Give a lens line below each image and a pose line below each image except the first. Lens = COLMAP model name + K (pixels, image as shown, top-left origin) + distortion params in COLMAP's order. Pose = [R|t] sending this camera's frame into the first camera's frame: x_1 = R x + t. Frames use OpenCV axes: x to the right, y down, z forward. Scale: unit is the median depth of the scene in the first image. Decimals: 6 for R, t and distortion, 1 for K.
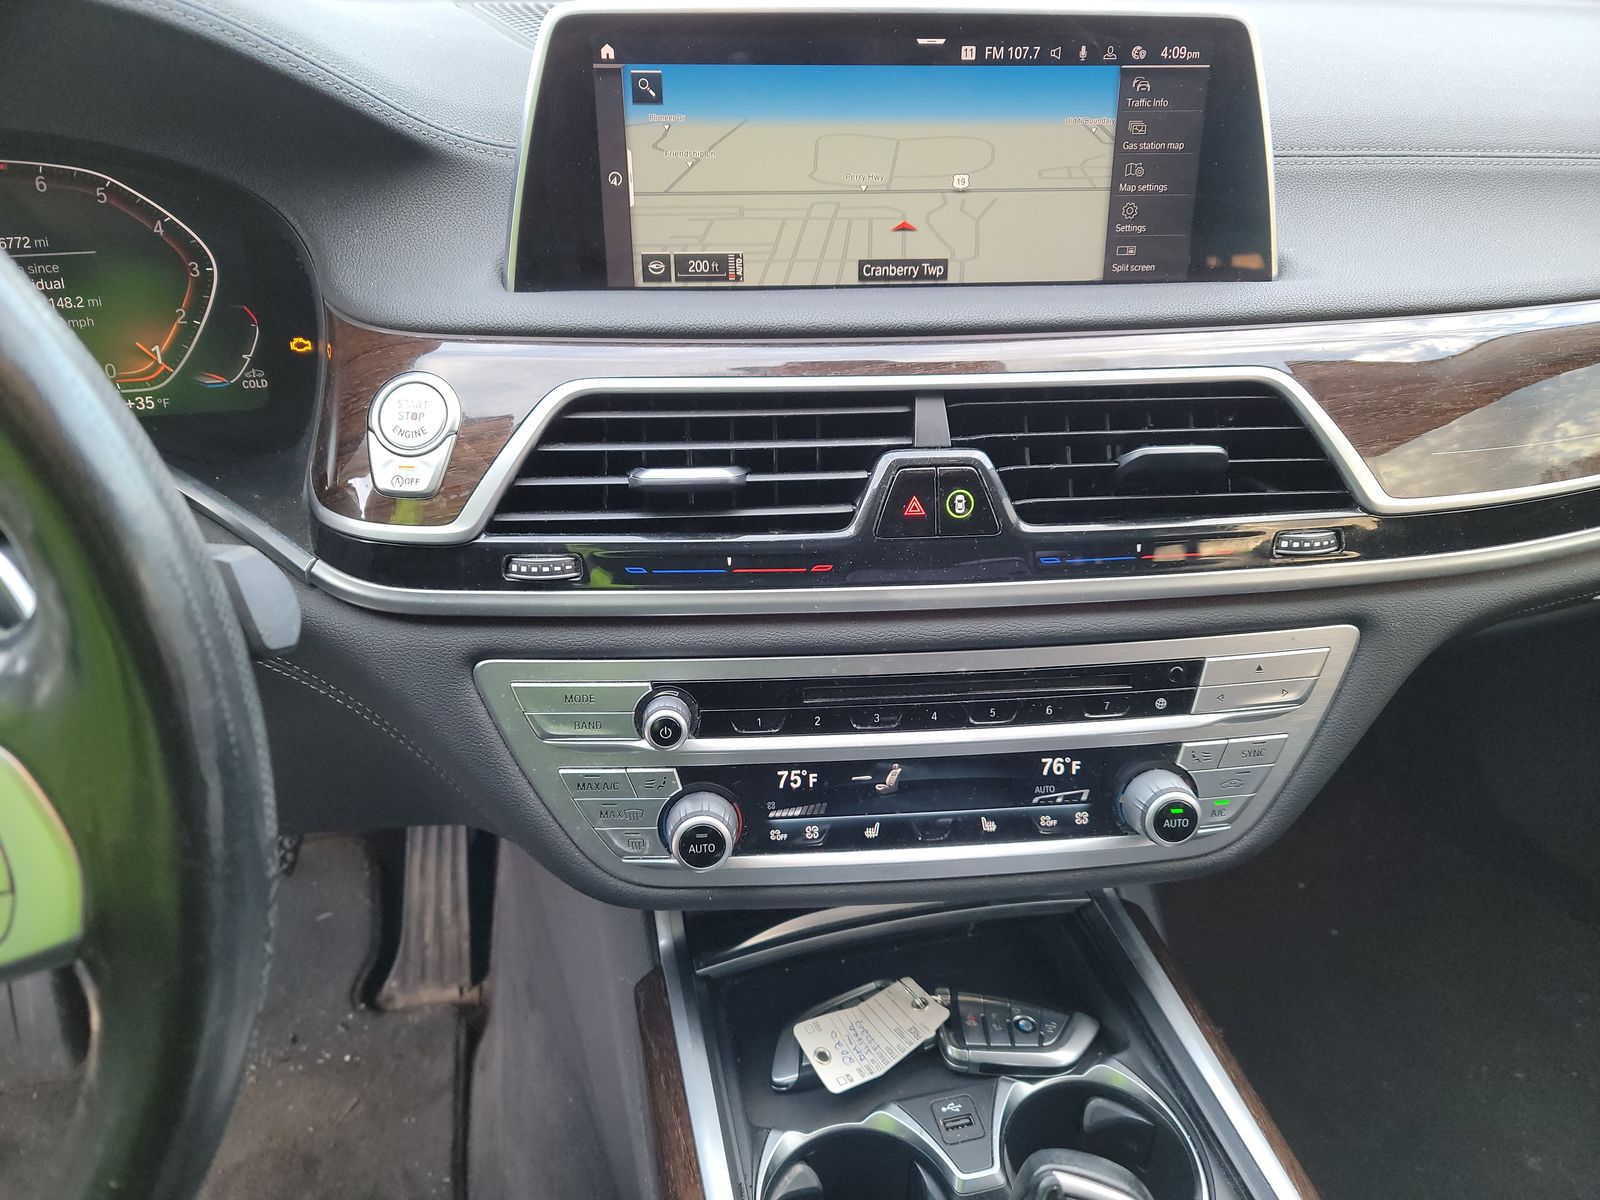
lens RADIAL K [[1109.5, 0, 800.0], [0, 1109.5, 600.0], [0, 0, 1]] dist [0.029397, -0.007319]
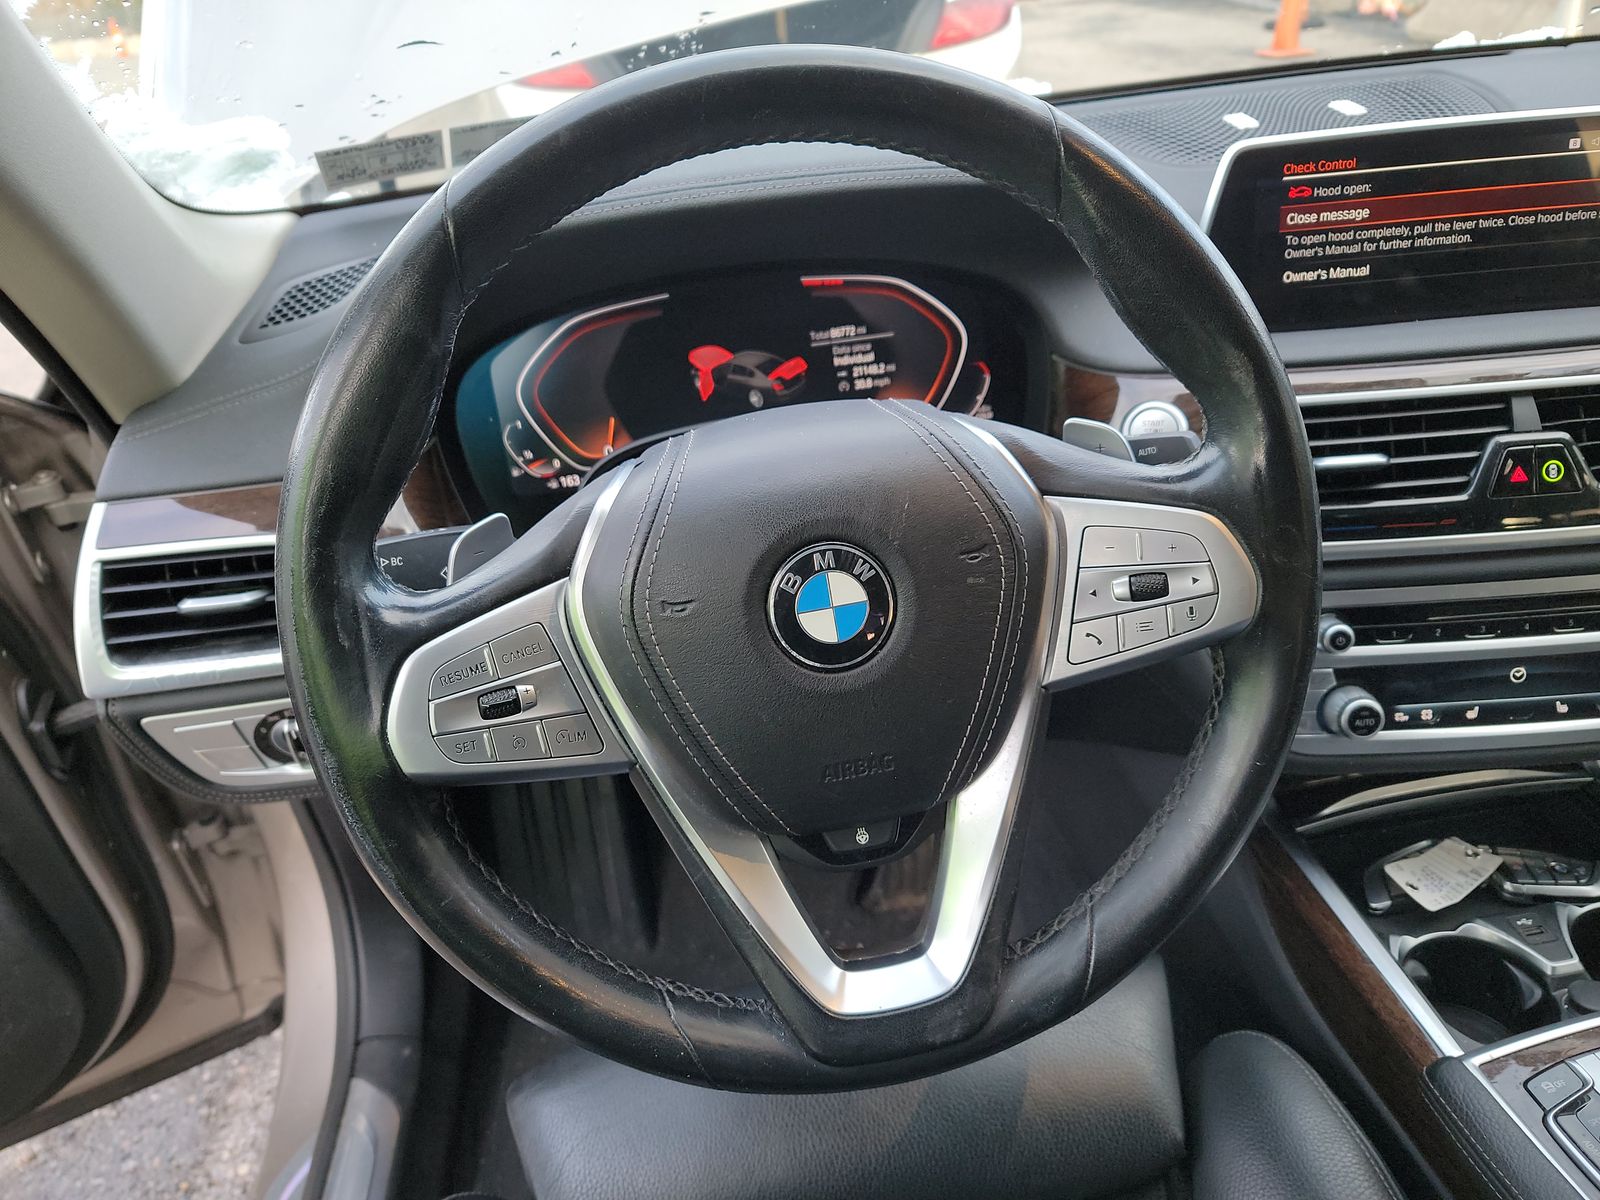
lens RADIAL K [[1109.5, 0, 800.0], [0, 1109.5, 600.0], [0, 0, 1]] dist [0.029397, -0.007319]
pose [[0.992902, -0.037631, -0.112828, -0.594794], [0.037556, 0.999291, -0.002790, 0.040232], [0.112853, -0.001468, 0.993611, -0.467925]]
